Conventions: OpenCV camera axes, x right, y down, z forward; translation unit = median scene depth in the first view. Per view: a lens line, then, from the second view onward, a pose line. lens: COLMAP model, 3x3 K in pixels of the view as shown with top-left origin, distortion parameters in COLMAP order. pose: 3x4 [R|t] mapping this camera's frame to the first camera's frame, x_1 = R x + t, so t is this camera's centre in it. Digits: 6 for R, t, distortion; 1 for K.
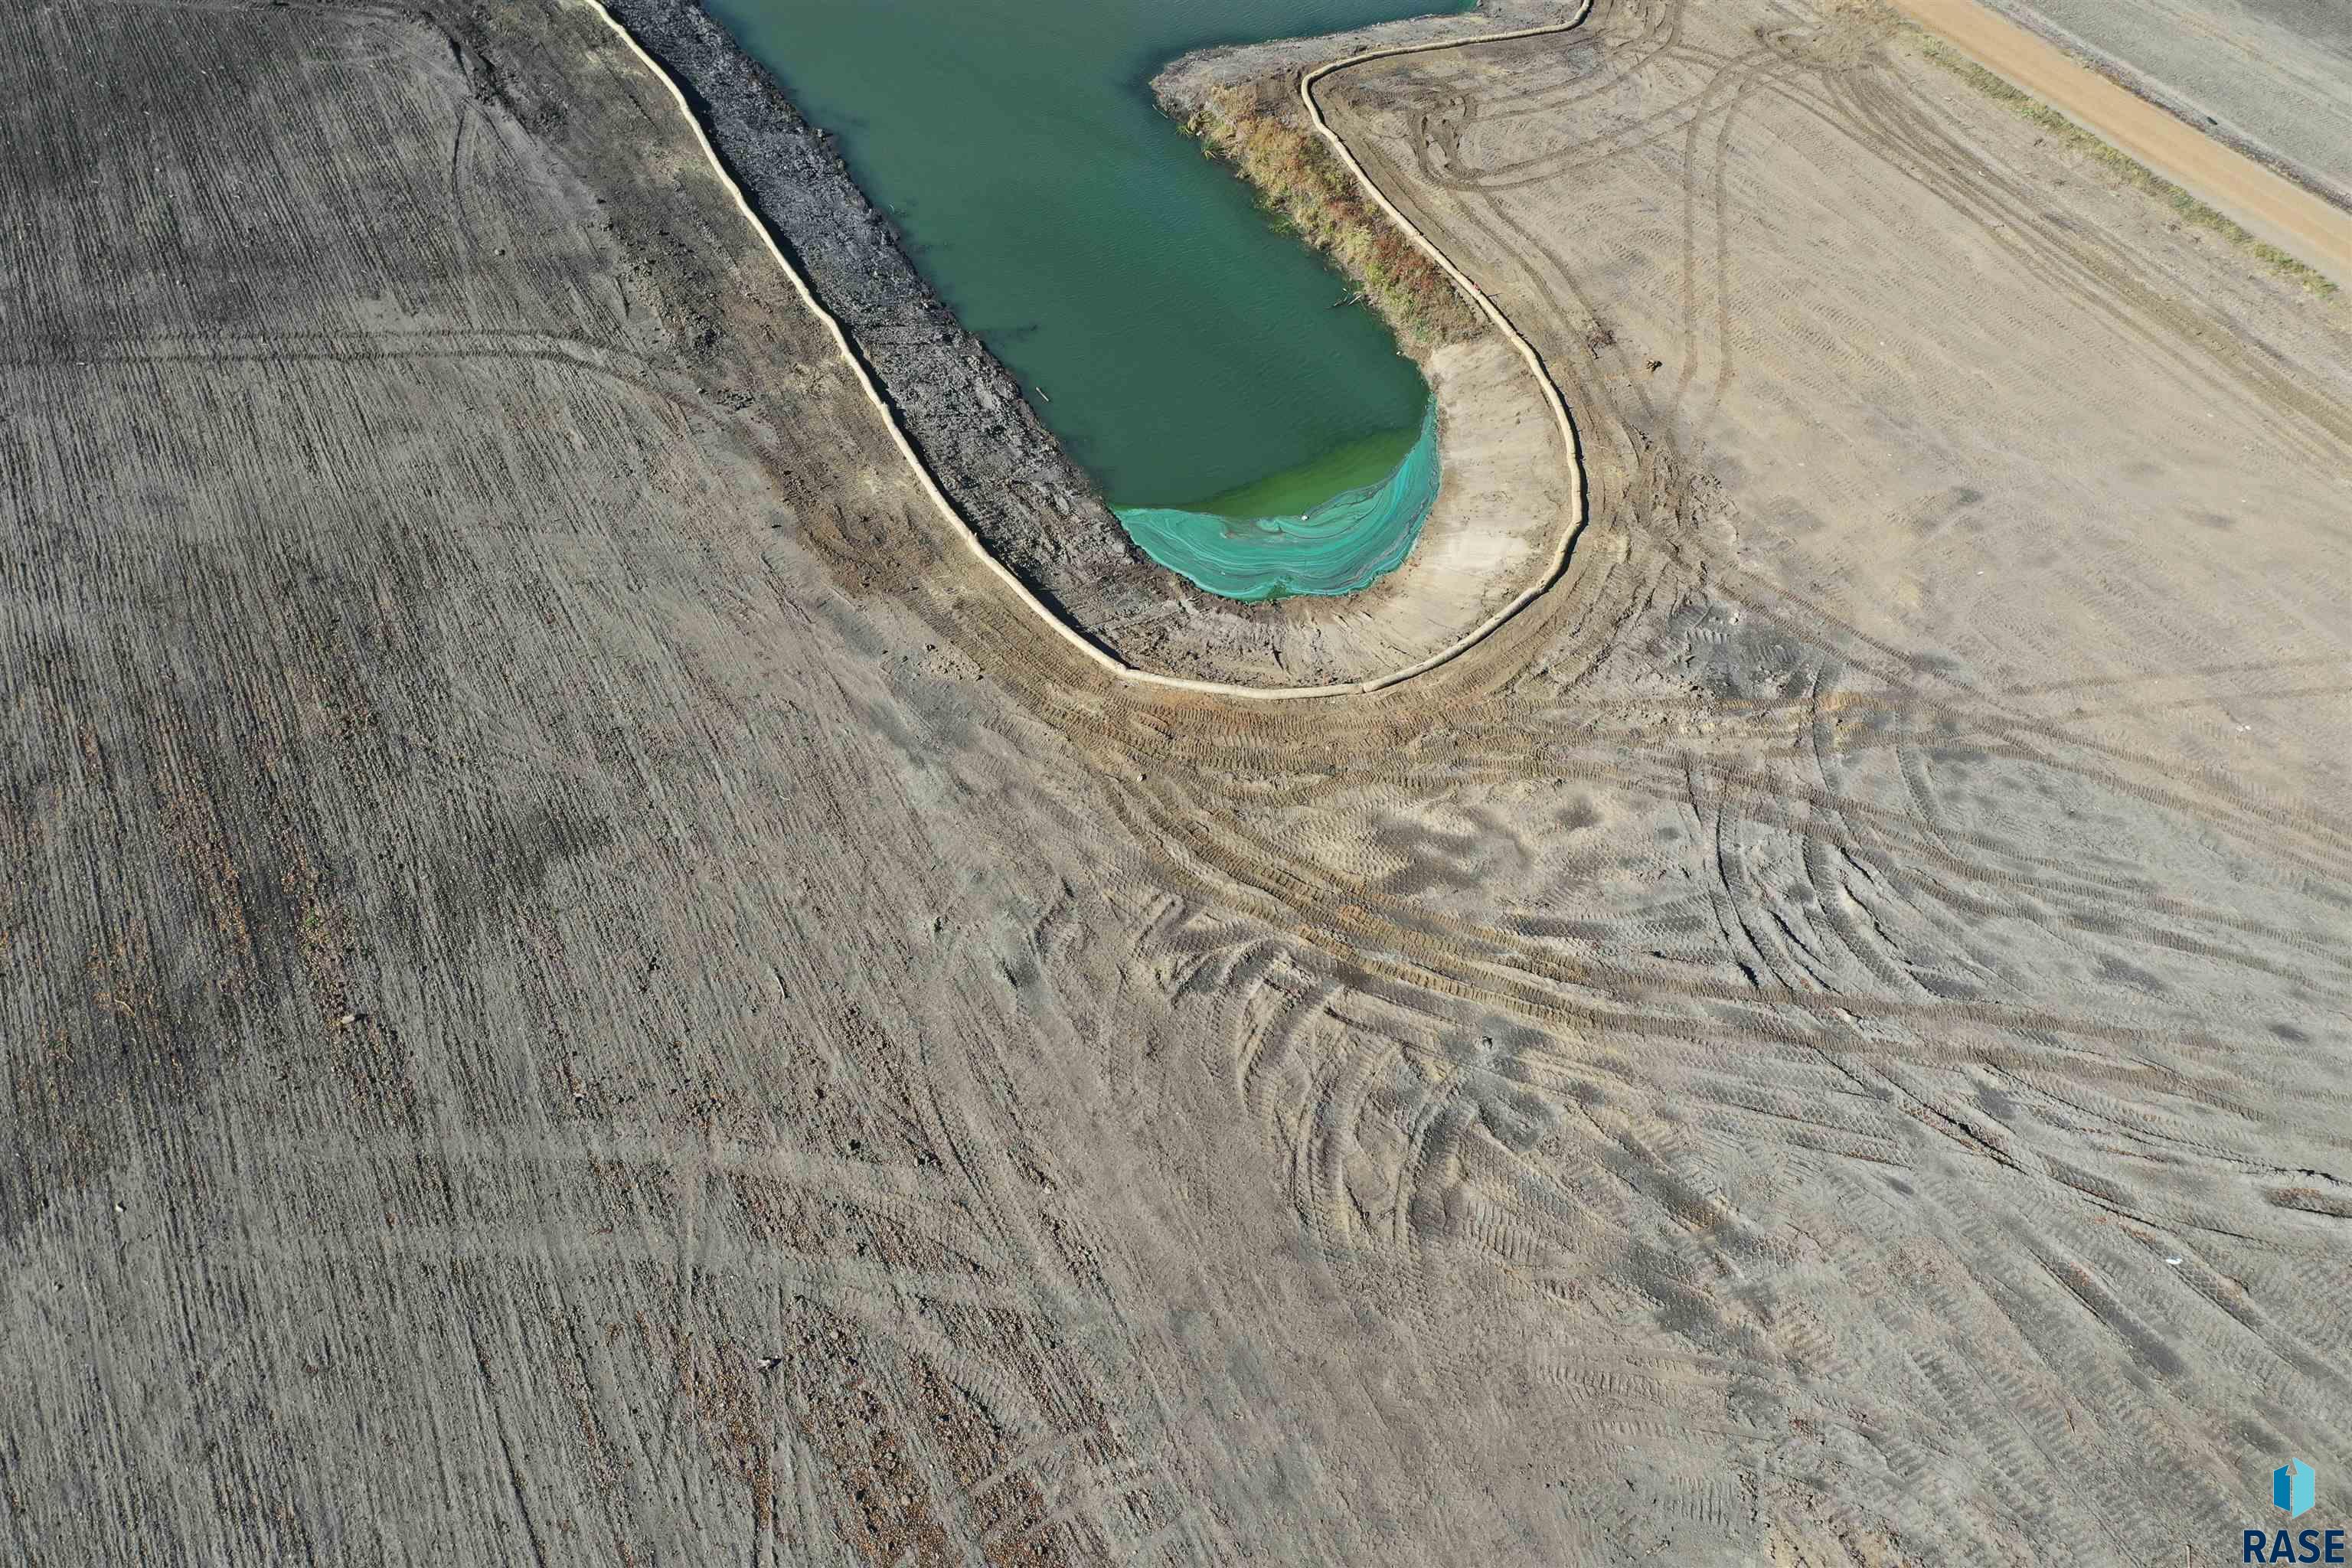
lens RADIAL K [[1836.1, 0, 1187.6], [0, 1836.1, 784.8], [0, 0, 1]] dist [-0.009782, -0.004556]
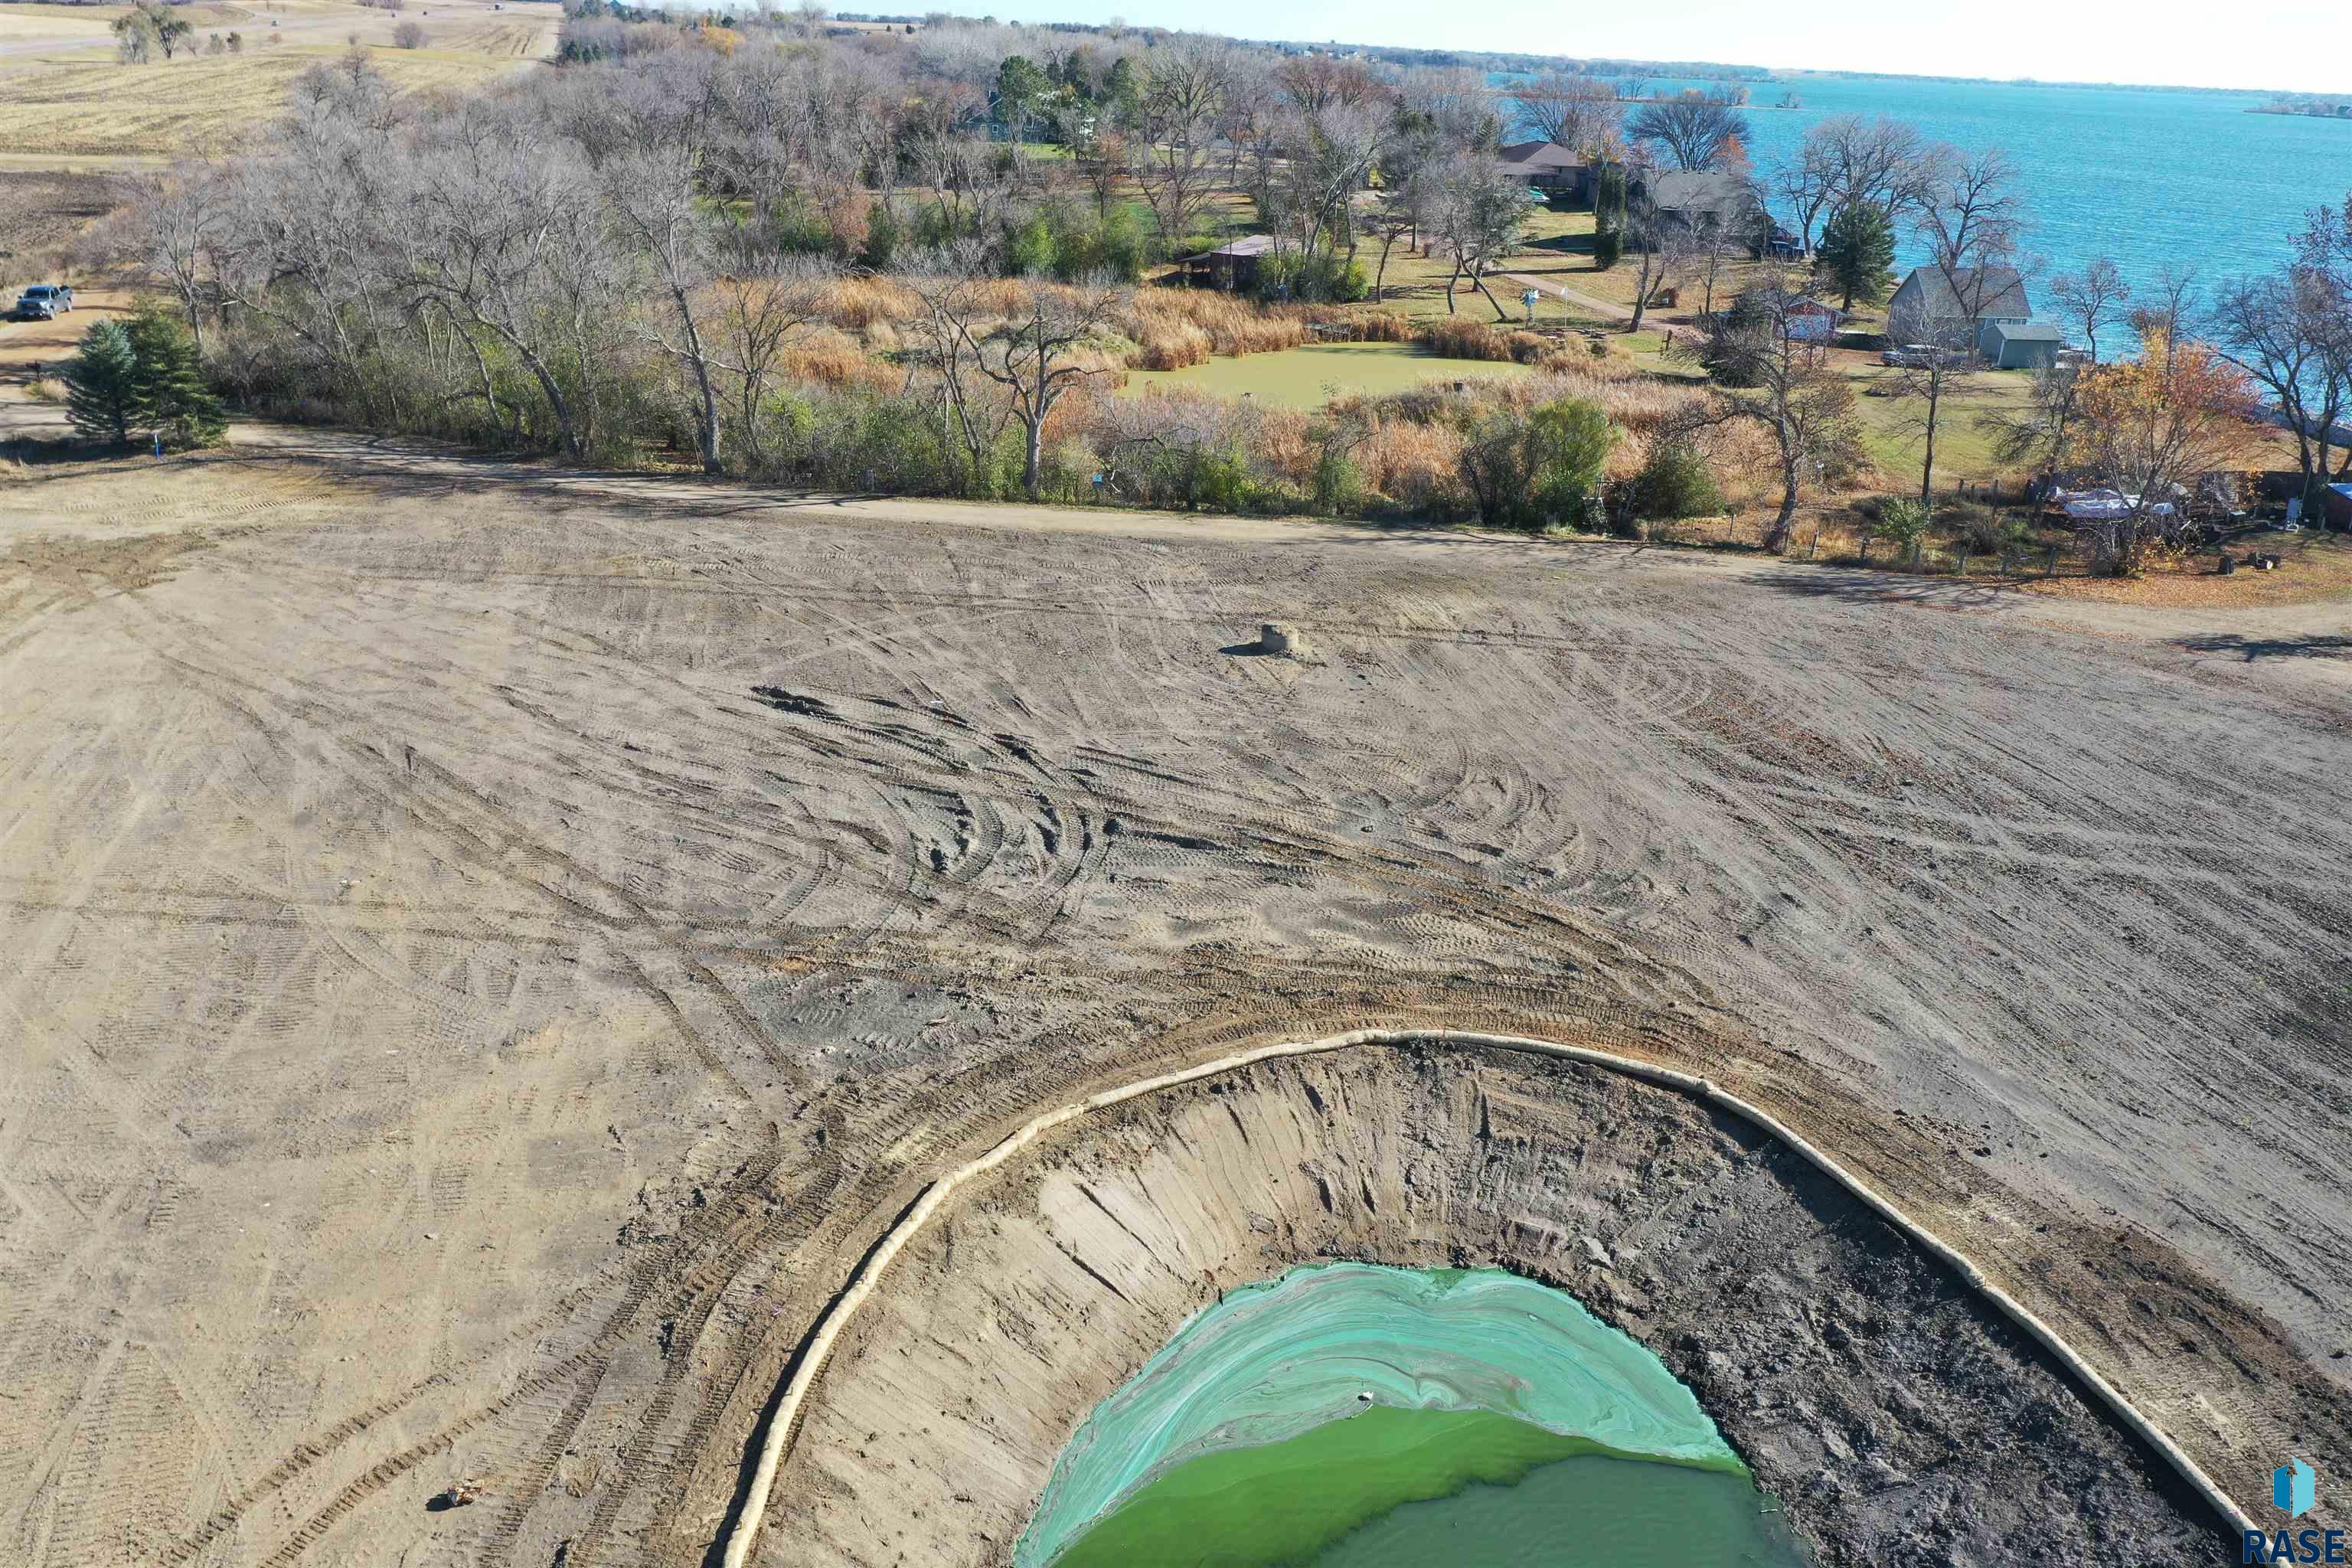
lens RADIAL K [[1866.2, 0, 1176.0], [0, 1866.2, 784.0], [0, 0, 1]] dist [-0.001421, 0.000463]
pose [[-0.966352, -0.191378, 0.171870, 0.067413], [0.086663, 0.386872, 0.918052, -0.827542], [-0.242186, 0.902056, -0.357269, 1.200286]]
